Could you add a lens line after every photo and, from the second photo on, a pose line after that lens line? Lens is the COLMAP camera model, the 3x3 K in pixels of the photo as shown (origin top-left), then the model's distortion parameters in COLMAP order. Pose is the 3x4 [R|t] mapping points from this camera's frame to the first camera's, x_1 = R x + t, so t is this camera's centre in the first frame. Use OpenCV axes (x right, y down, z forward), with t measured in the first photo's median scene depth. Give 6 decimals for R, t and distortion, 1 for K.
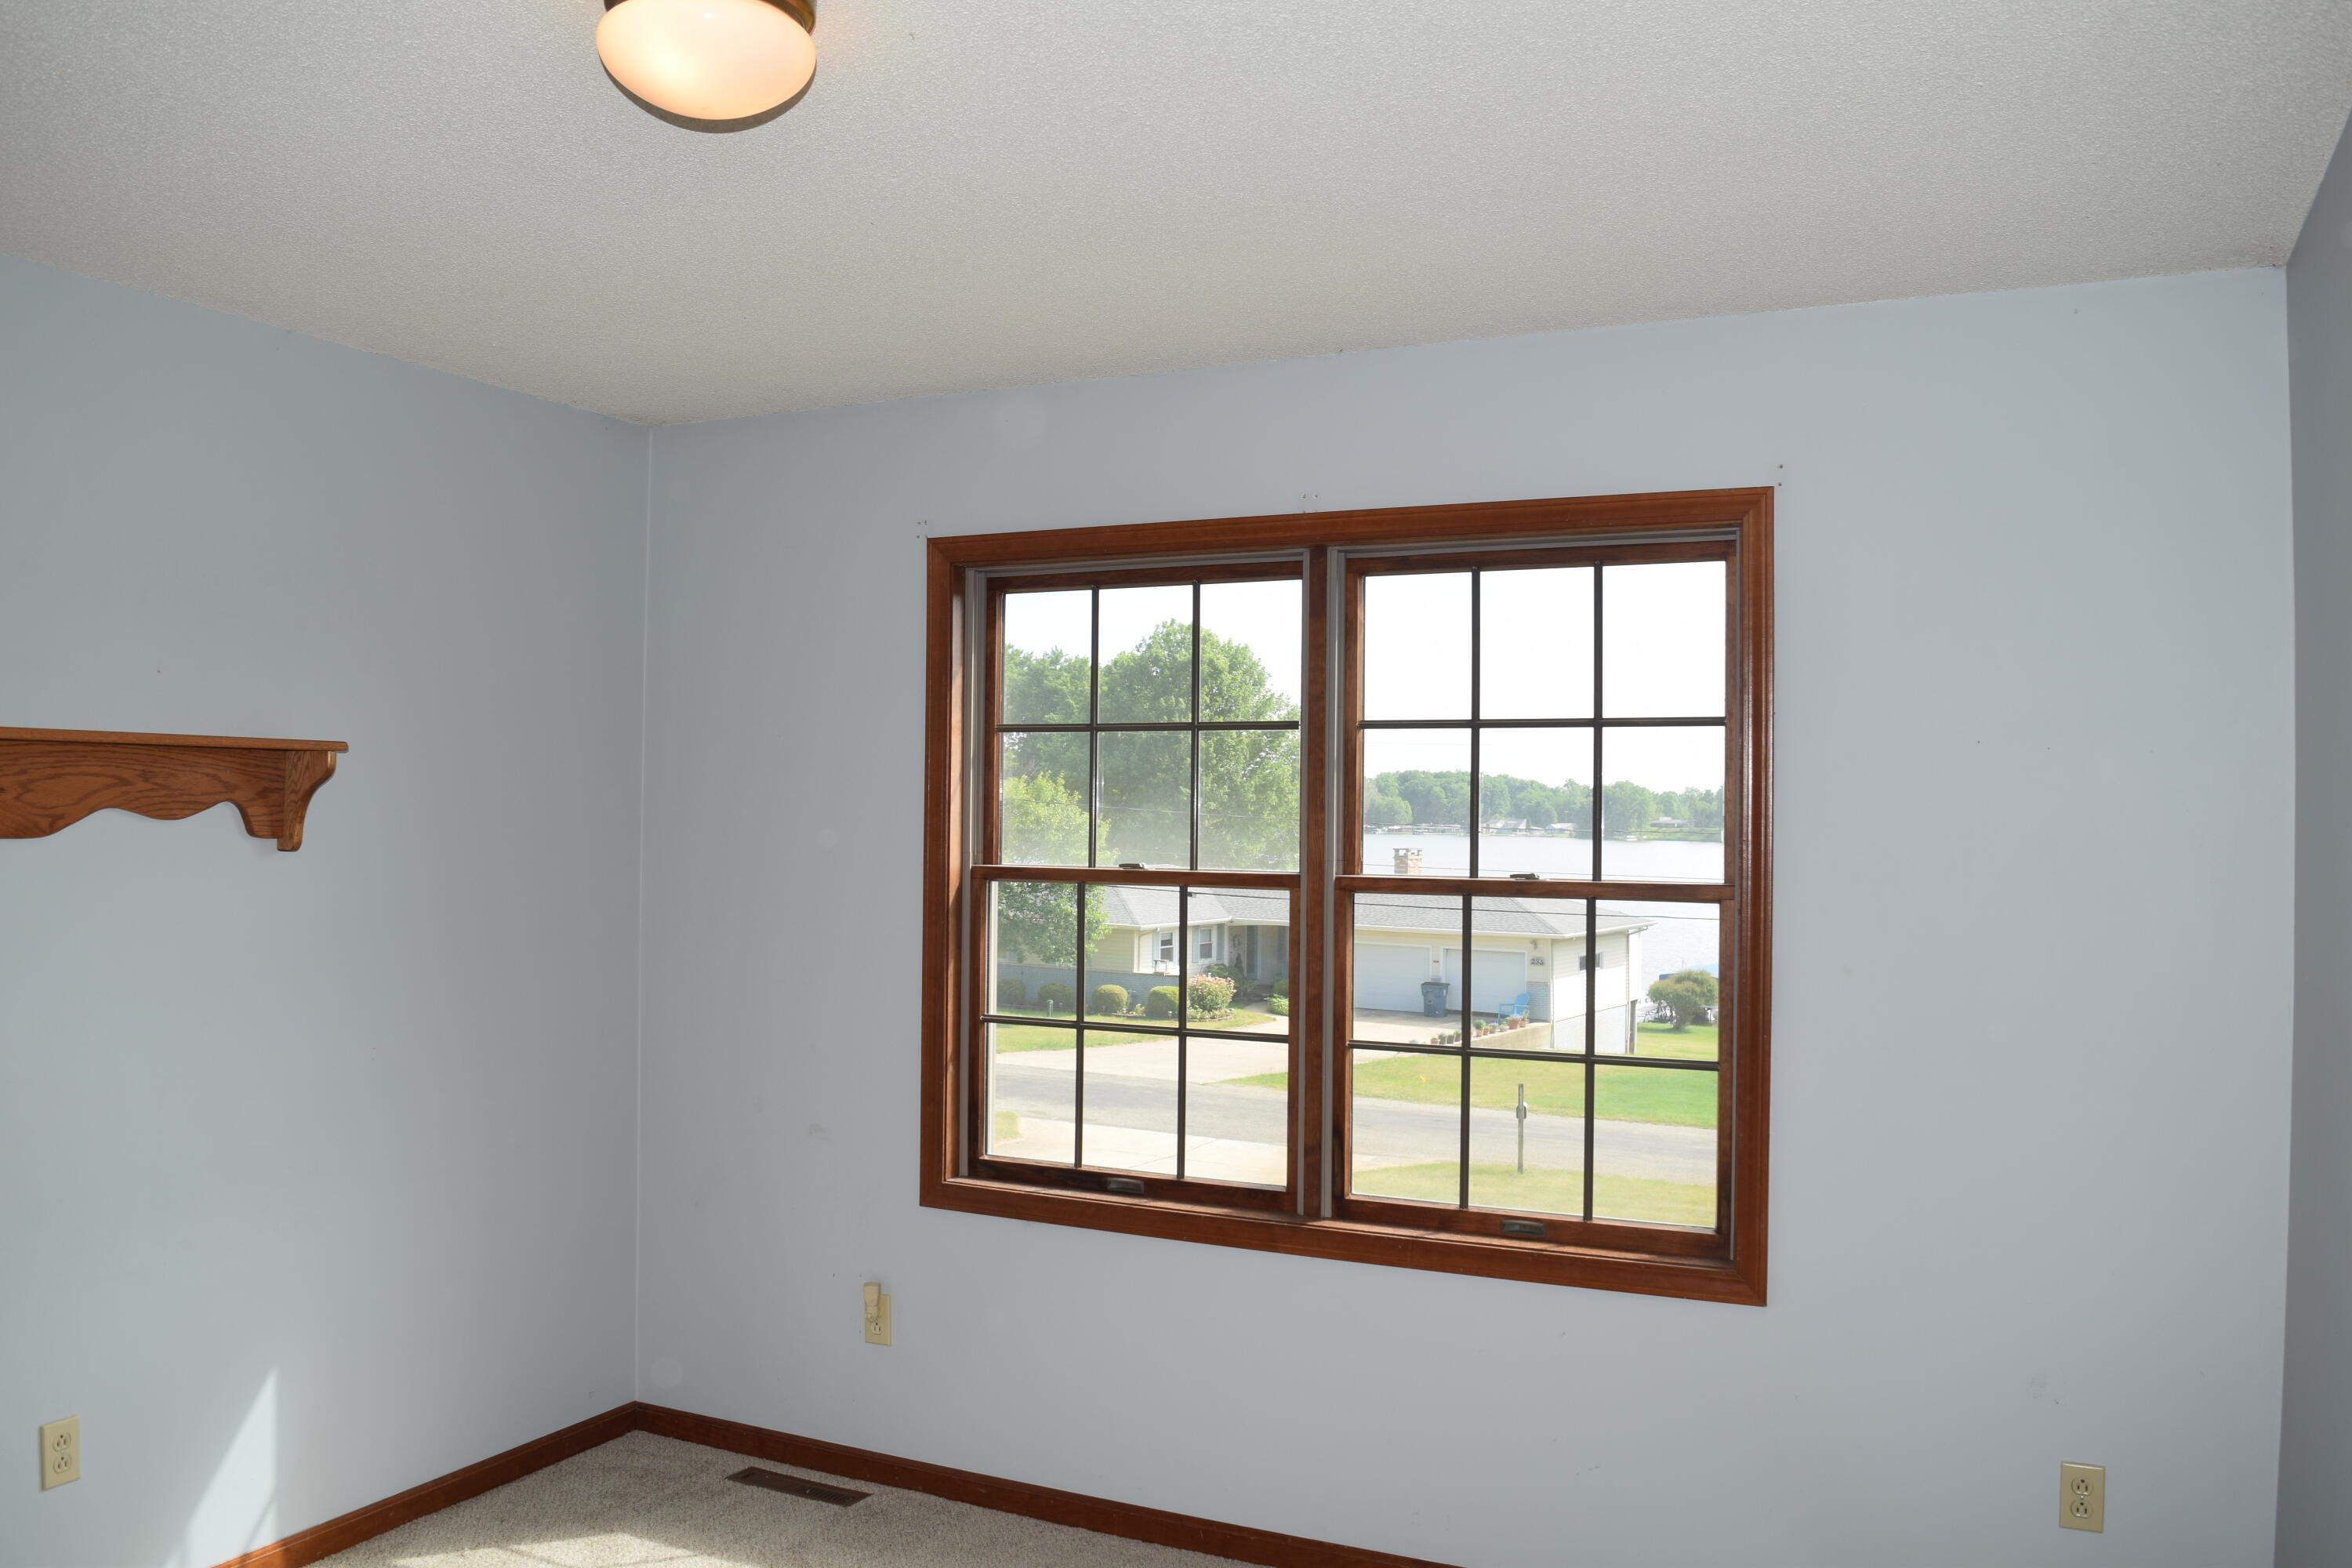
lens RADIAL K [[1820.8, 0, 1305.7], [0, 1820.8, 786.5], [0, 0, 1]] dist [-0.091296, 0.027807]
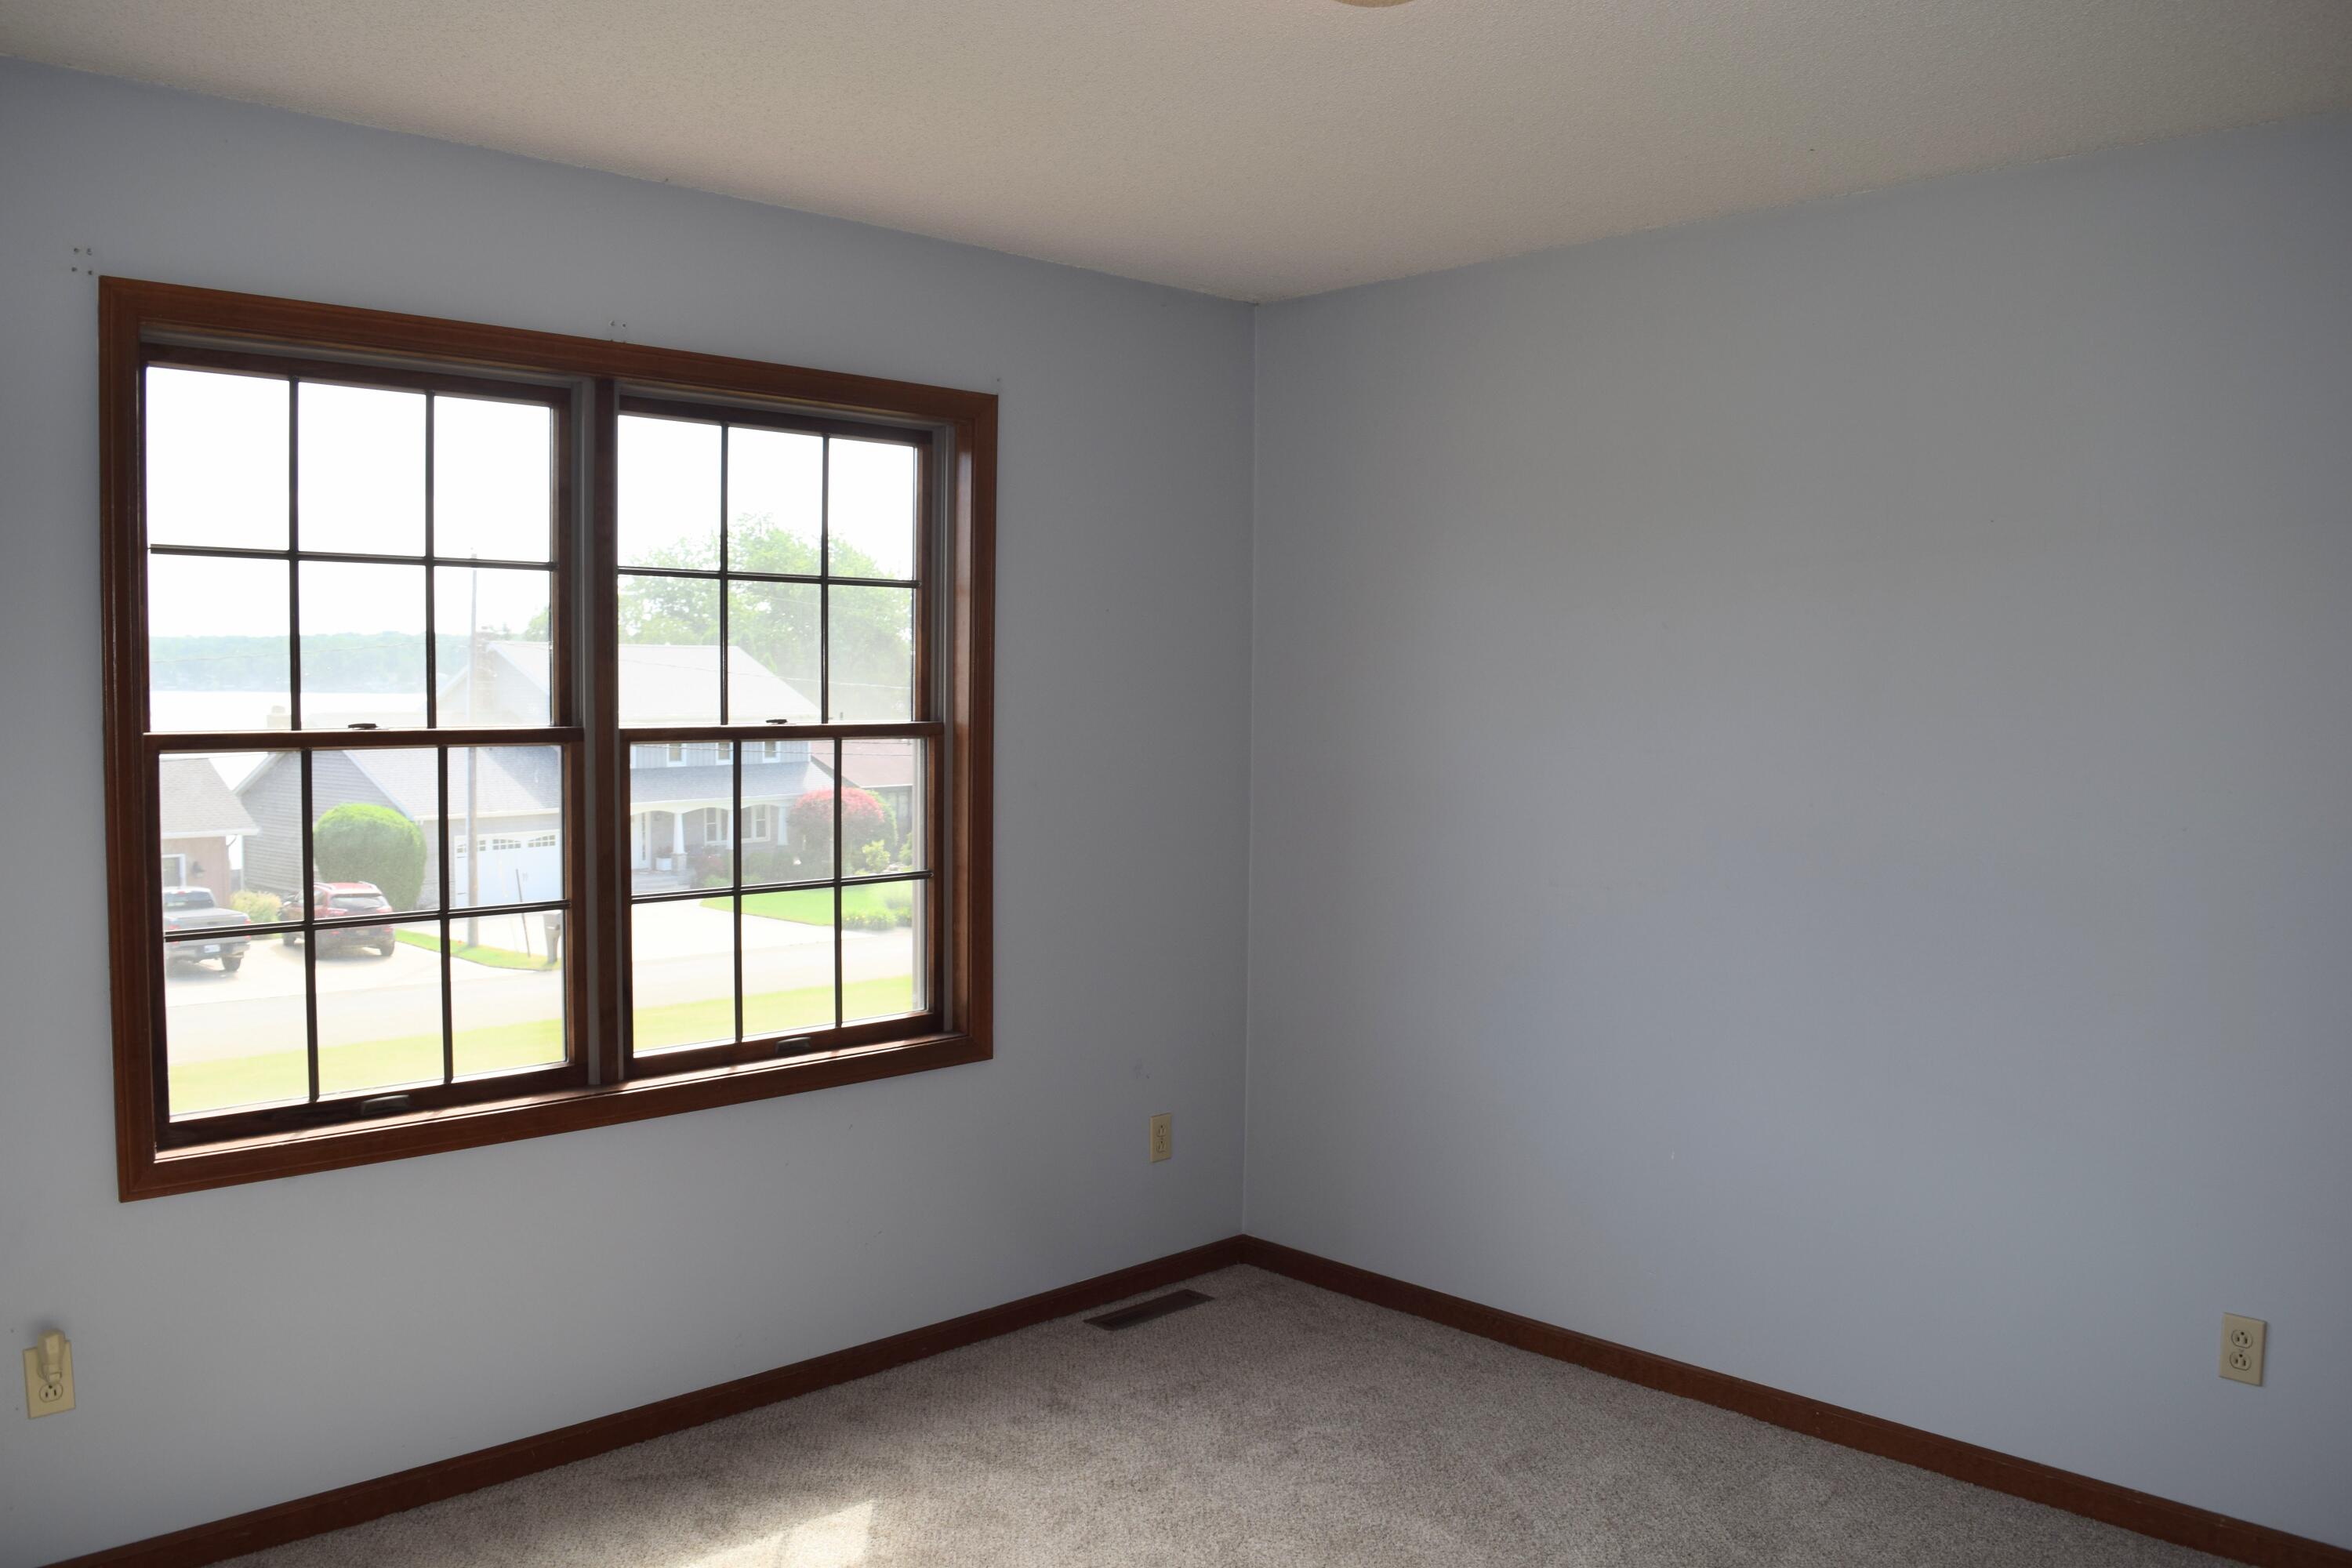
lens RADIAL K [[1820.8, 0, 1305.7], [0, 1820.8, 786.5], [0, 0, 1]] dist [-0.091296, 0.027807]
pose [[0.348151, -0.065025, 0.935181, -0.736697], [-0.024459, 0.996622, 0.078403, -0.003057], [-0.937119, -0.050170, 0.345384, 0.330998]]
